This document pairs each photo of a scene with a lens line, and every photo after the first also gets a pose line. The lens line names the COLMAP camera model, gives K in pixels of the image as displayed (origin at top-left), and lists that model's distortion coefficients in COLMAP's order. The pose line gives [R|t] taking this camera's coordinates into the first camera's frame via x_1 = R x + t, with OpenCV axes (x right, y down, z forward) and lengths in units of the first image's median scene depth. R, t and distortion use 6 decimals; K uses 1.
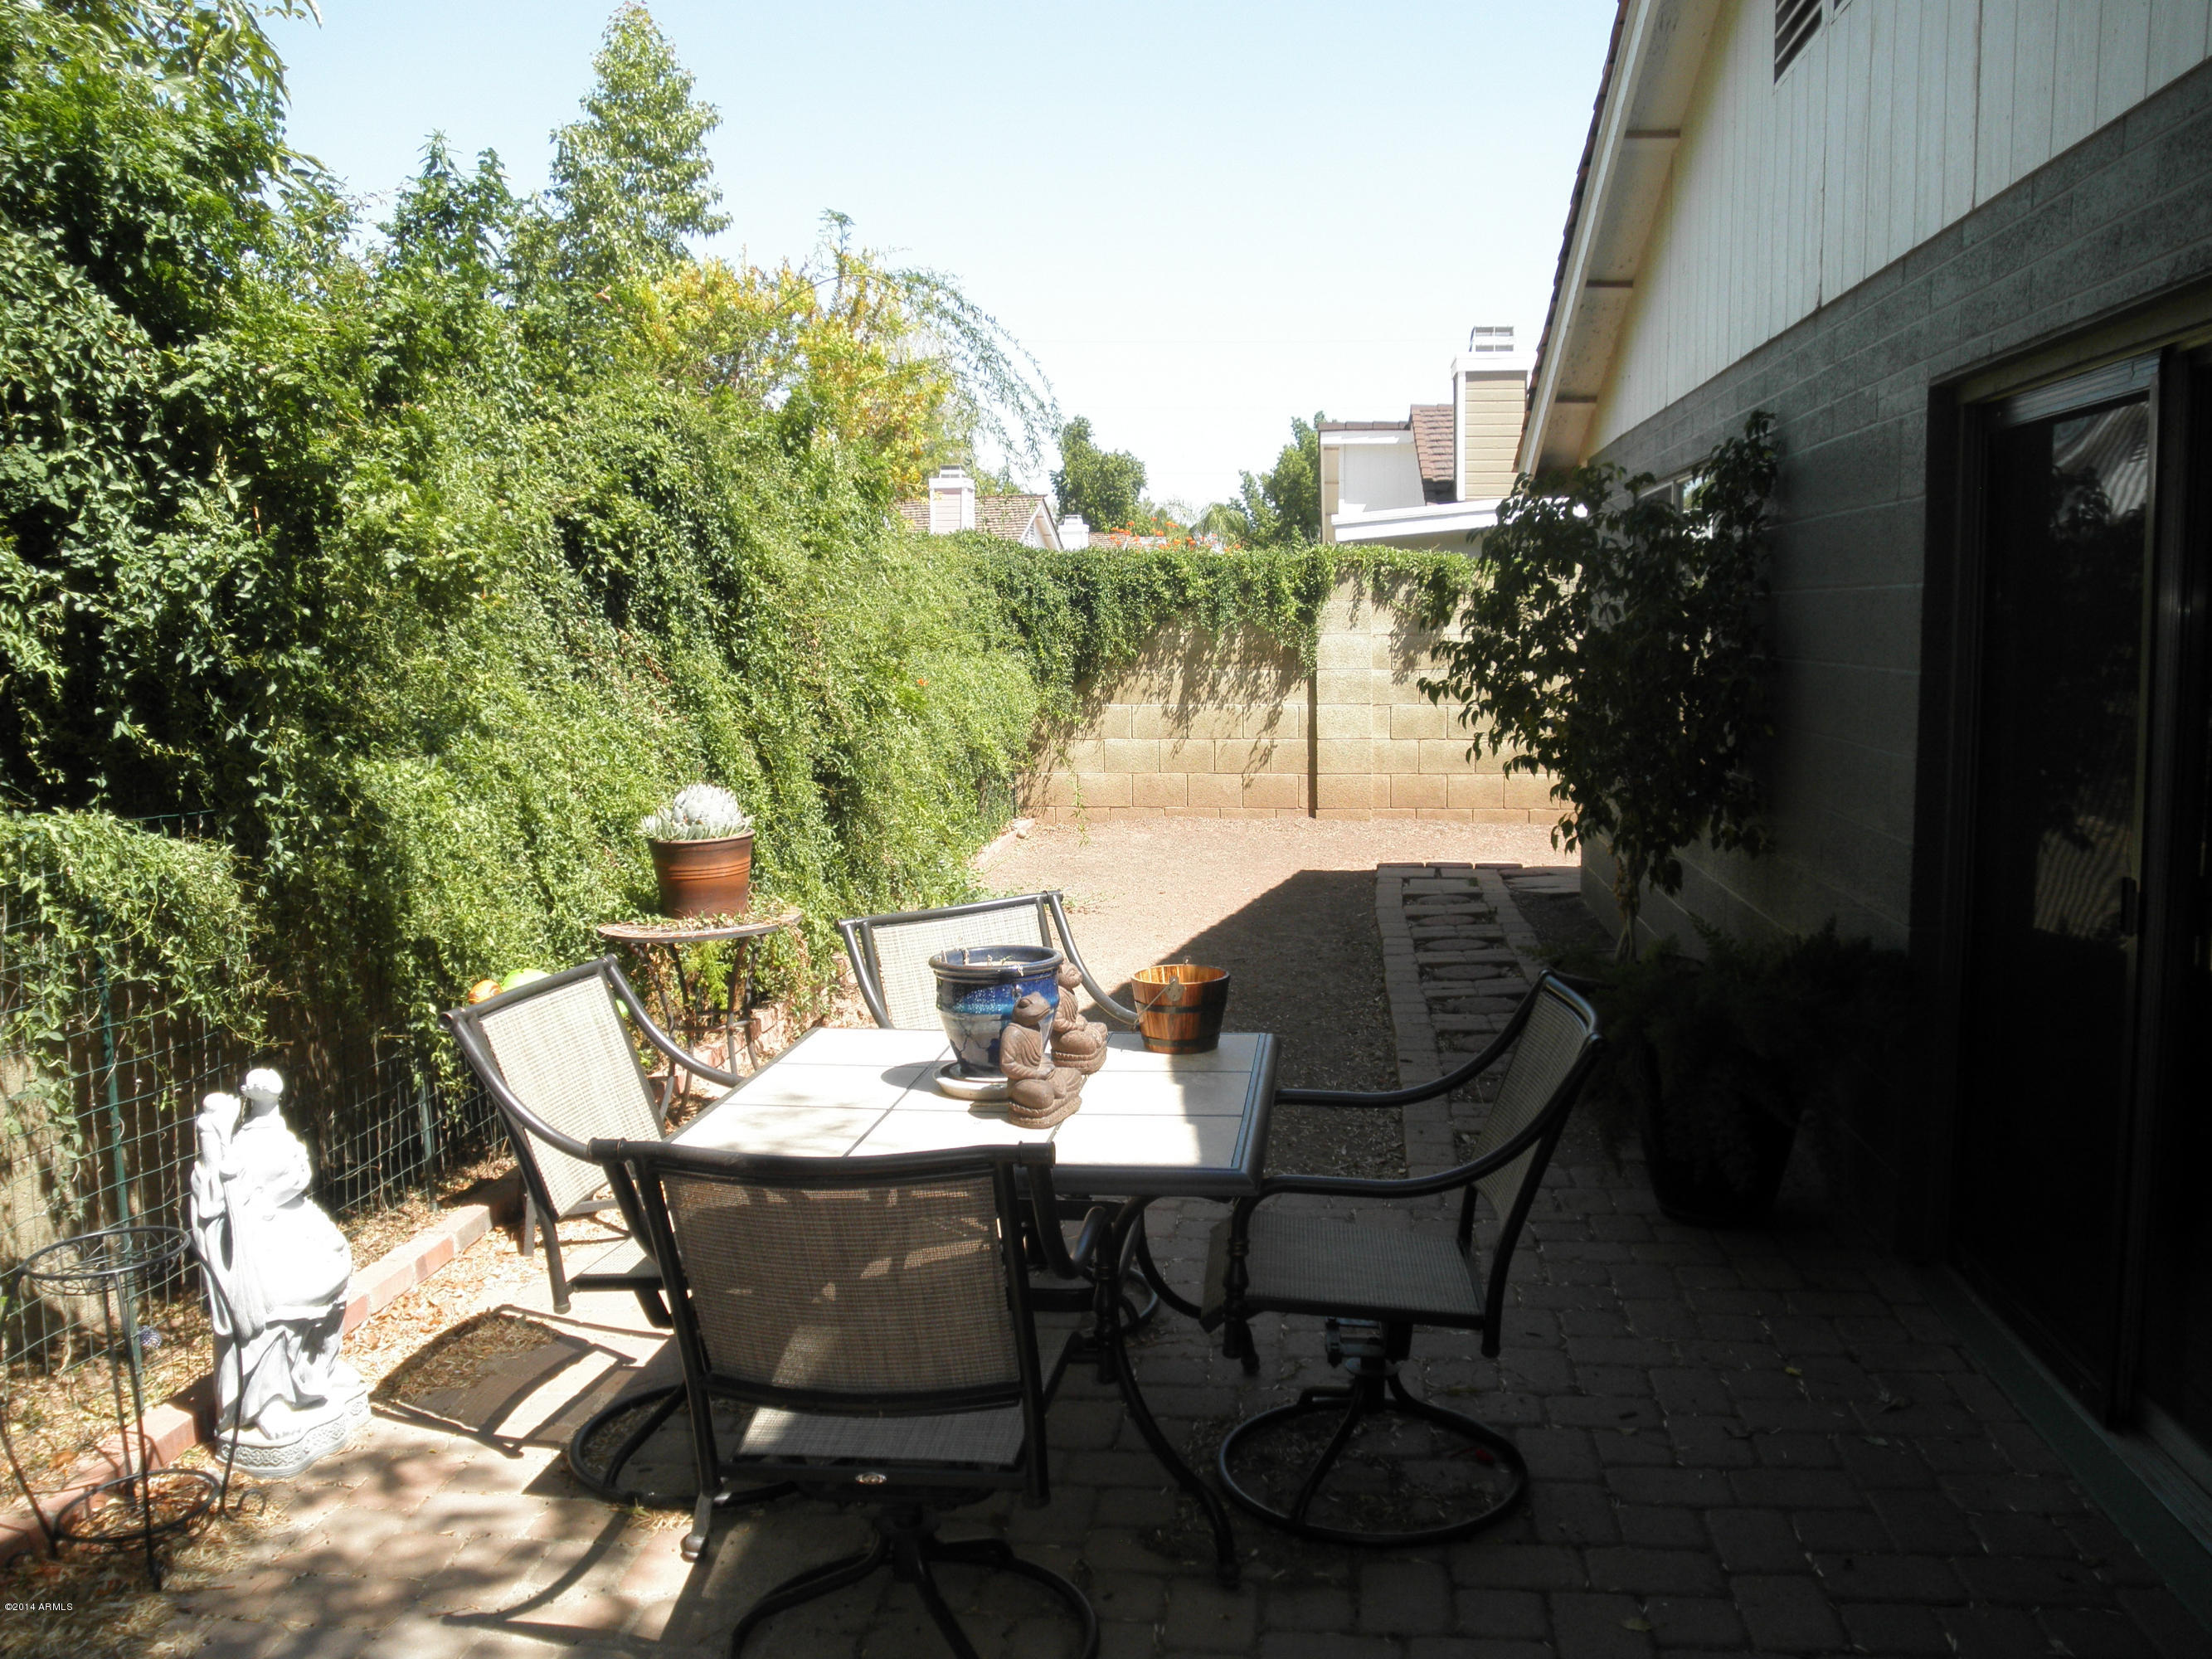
lens RADIAL K [[1821.2, 0, 1107.9], [0, 1821.2, 843.4], [0, 0, 1]] dist [-0.131502, 0.105331]
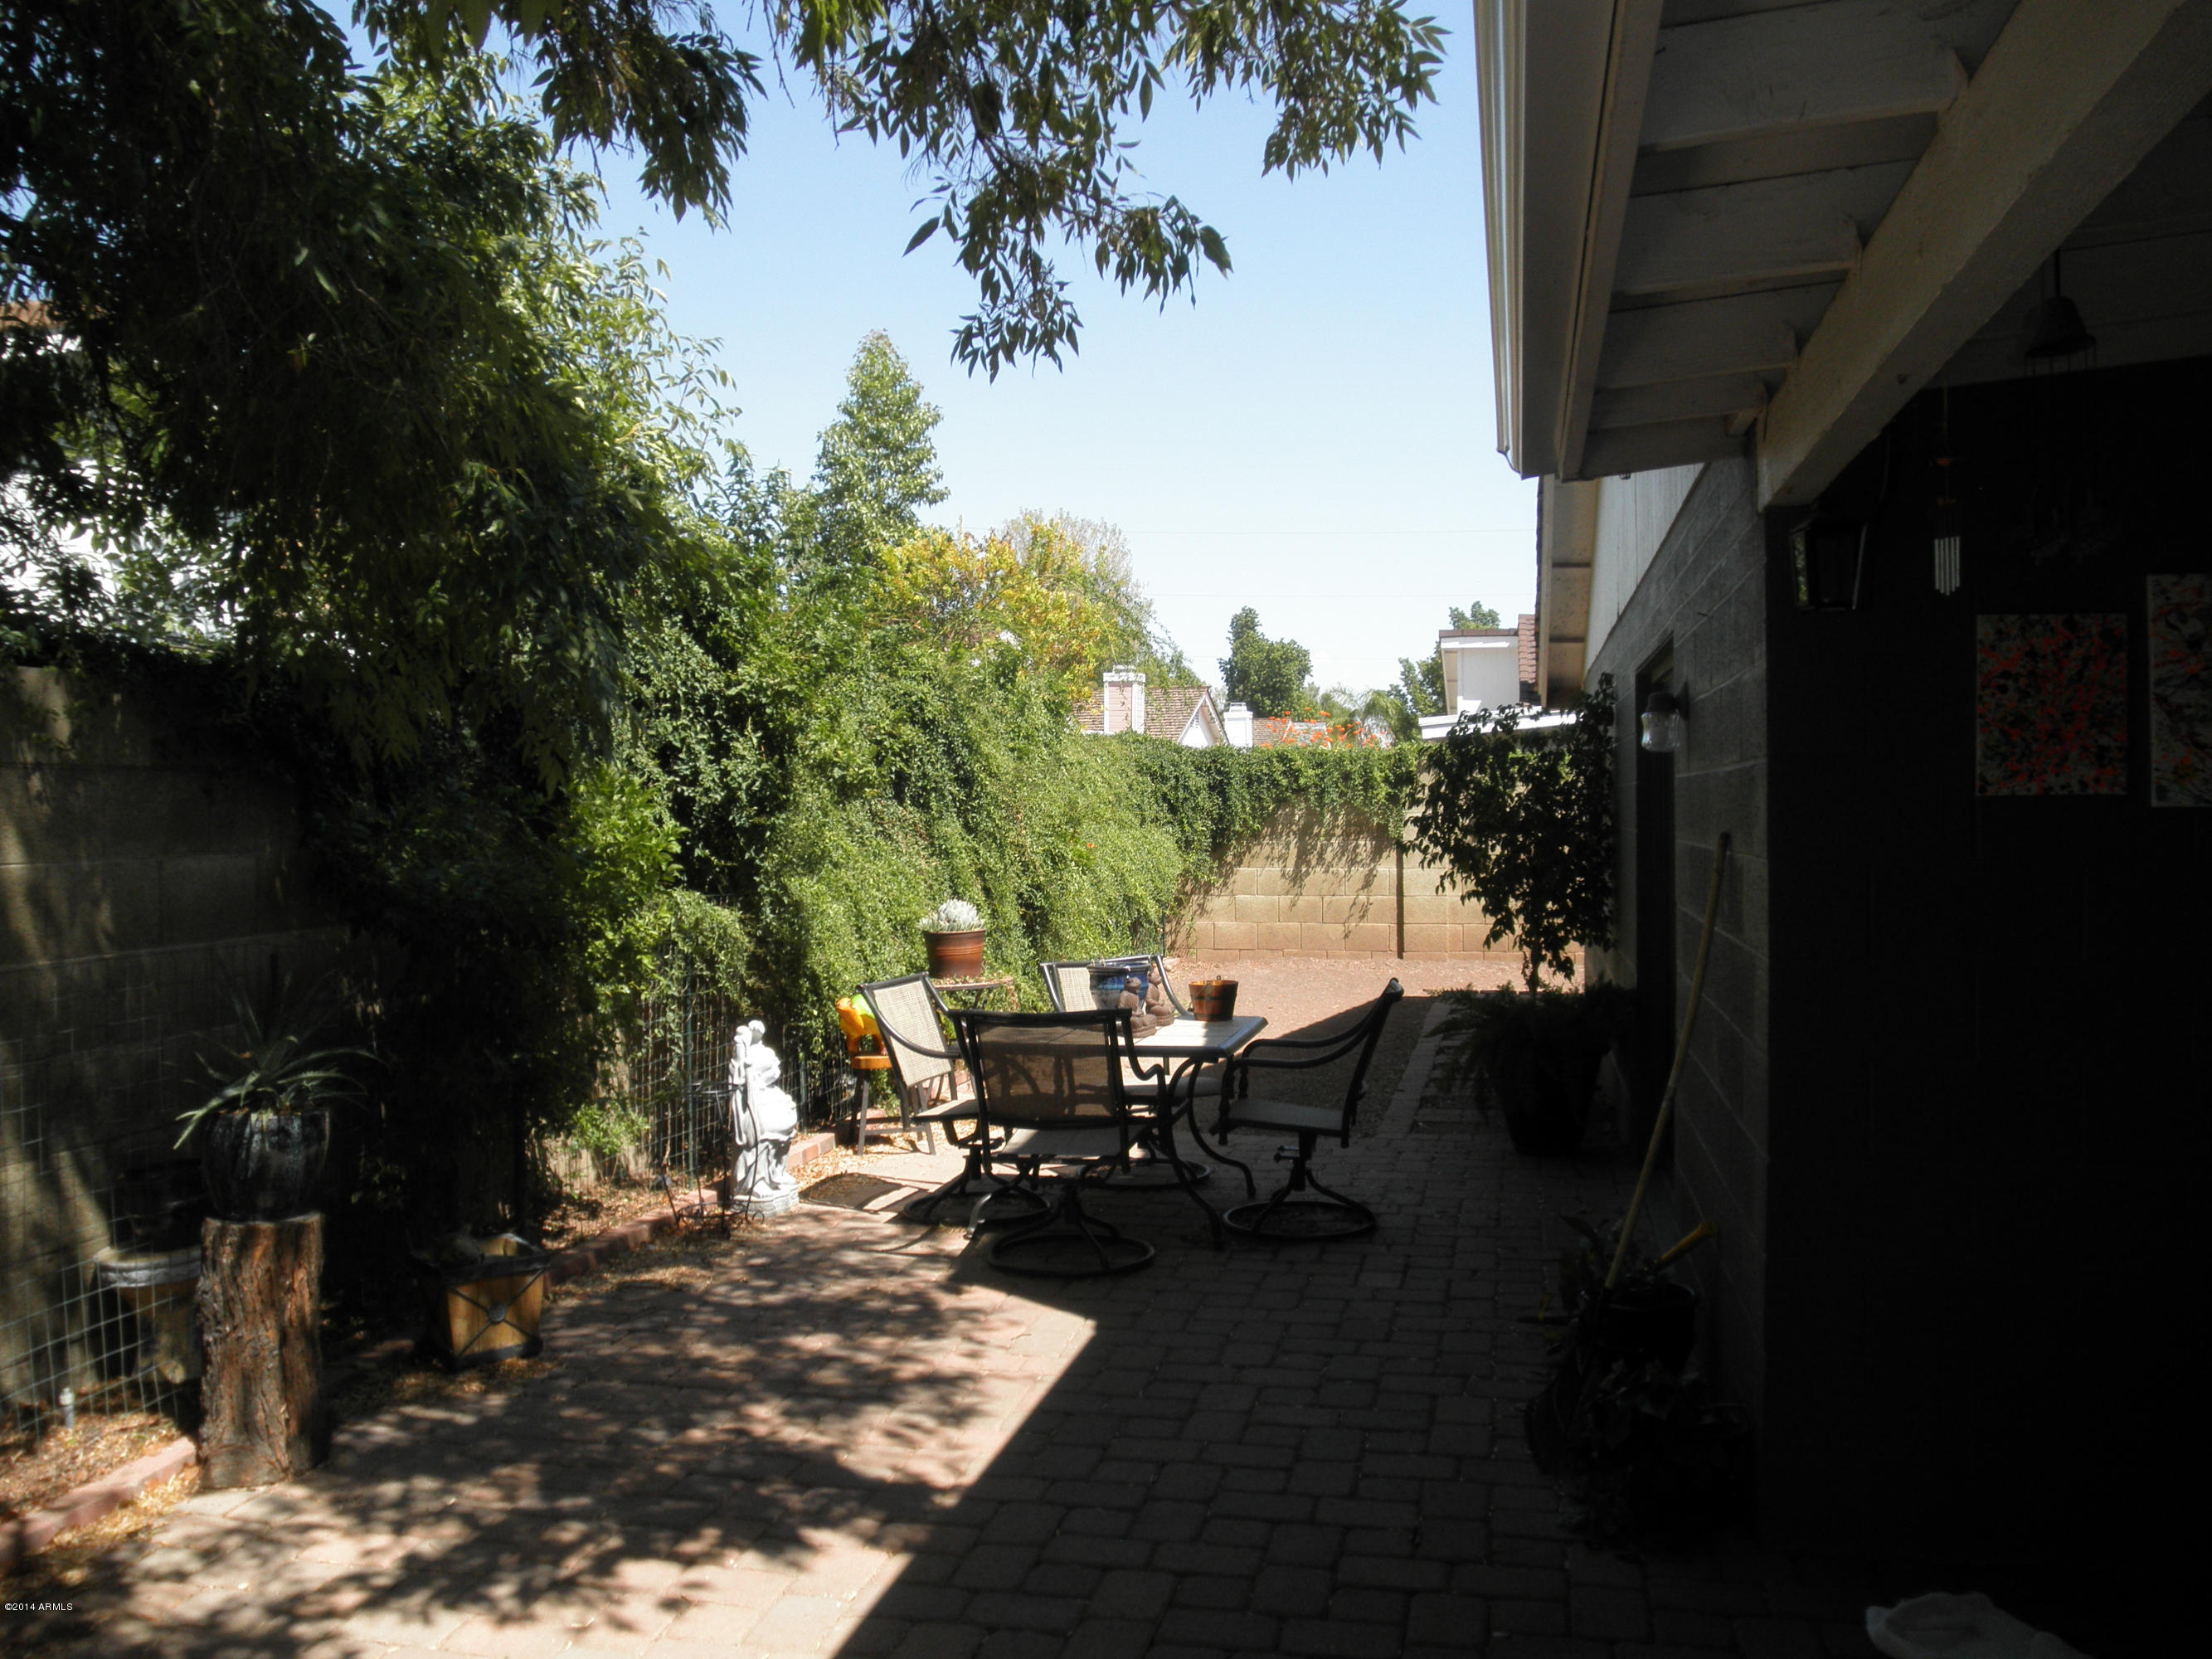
lens RADIAL K [[1821.2, 0, 1107.9], [0, 1821.2, 843.4], [0, 0, 1]] dist [-0.131502, 0.105331]
pose [[0.995410, 0.004244, -0.095608, 0.043374], [-0.013627, 0.995123, -0.097694, 0.044436], [0.094727, 0.098549, 0.990613, -0.373782]]
